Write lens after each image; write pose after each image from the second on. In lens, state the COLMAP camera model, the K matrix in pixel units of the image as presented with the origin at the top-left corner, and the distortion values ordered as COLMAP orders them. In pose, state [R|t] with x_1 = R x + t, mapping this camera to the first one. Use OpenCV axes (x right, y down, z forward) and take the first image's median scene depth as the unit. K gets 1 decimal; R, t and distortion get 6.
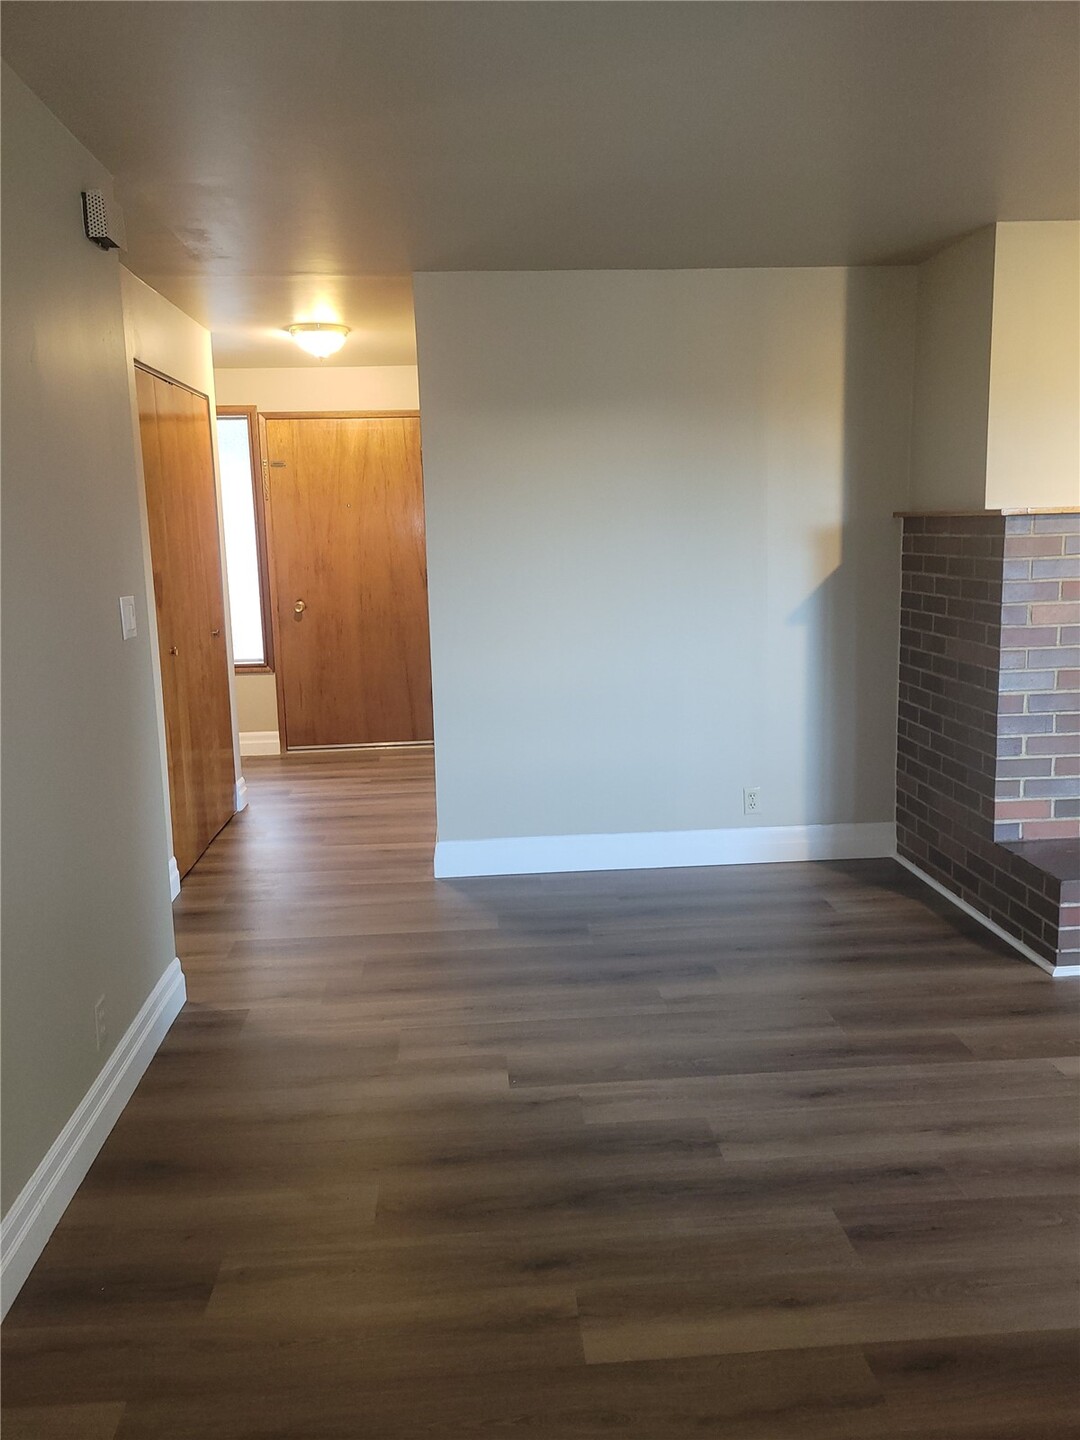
lens RADIAL K [[1080.9, 0, 537.1], [0, 1080.9, 691.7], [0, 0, 1]] dist [0.015439, 0.000886]
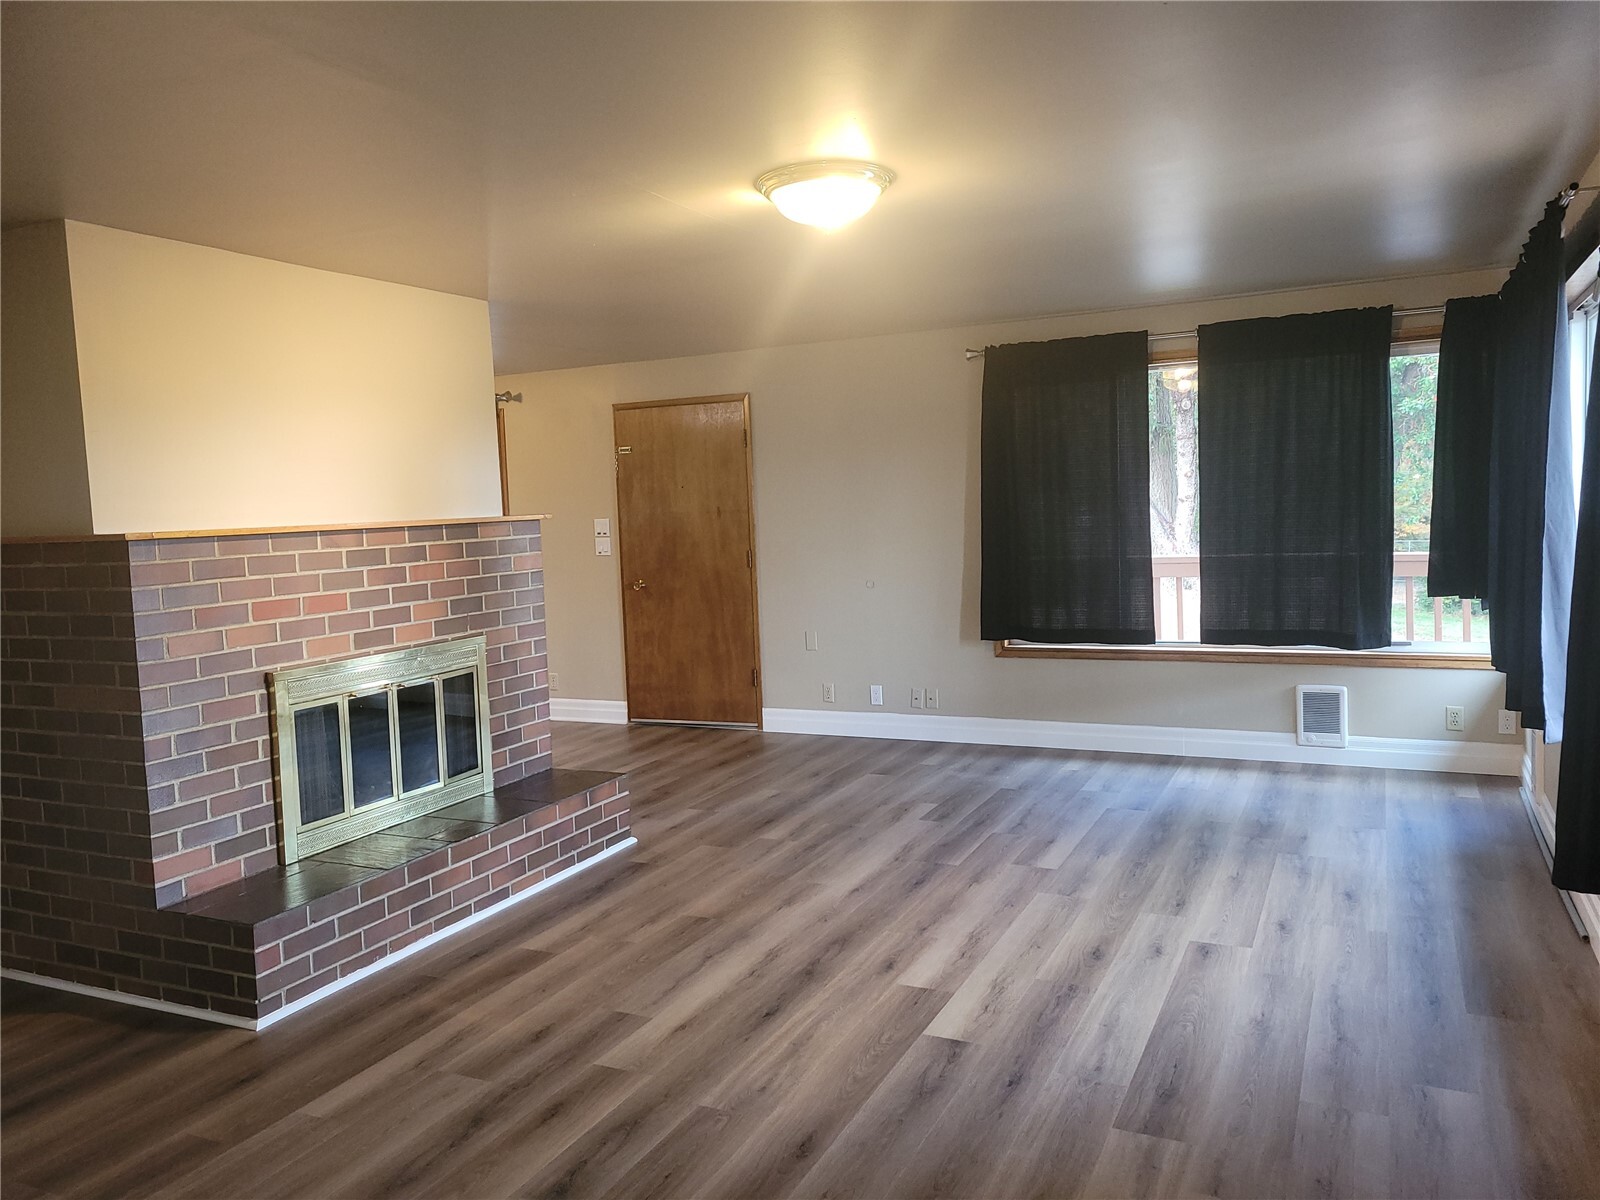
lens RADIAL K [[1201.0, 0, 803.9], [0, 1201.0, 597.7], [0, 0, 1]] dist [0.015439, 0.000886]
pose [[0.493862, -0.064527, 0.867143, -0.153144], [0.159194, 0.987097, -0.017212, -0.009859], [-0.854844, 0.146544, 0.497762, 0.033739]]
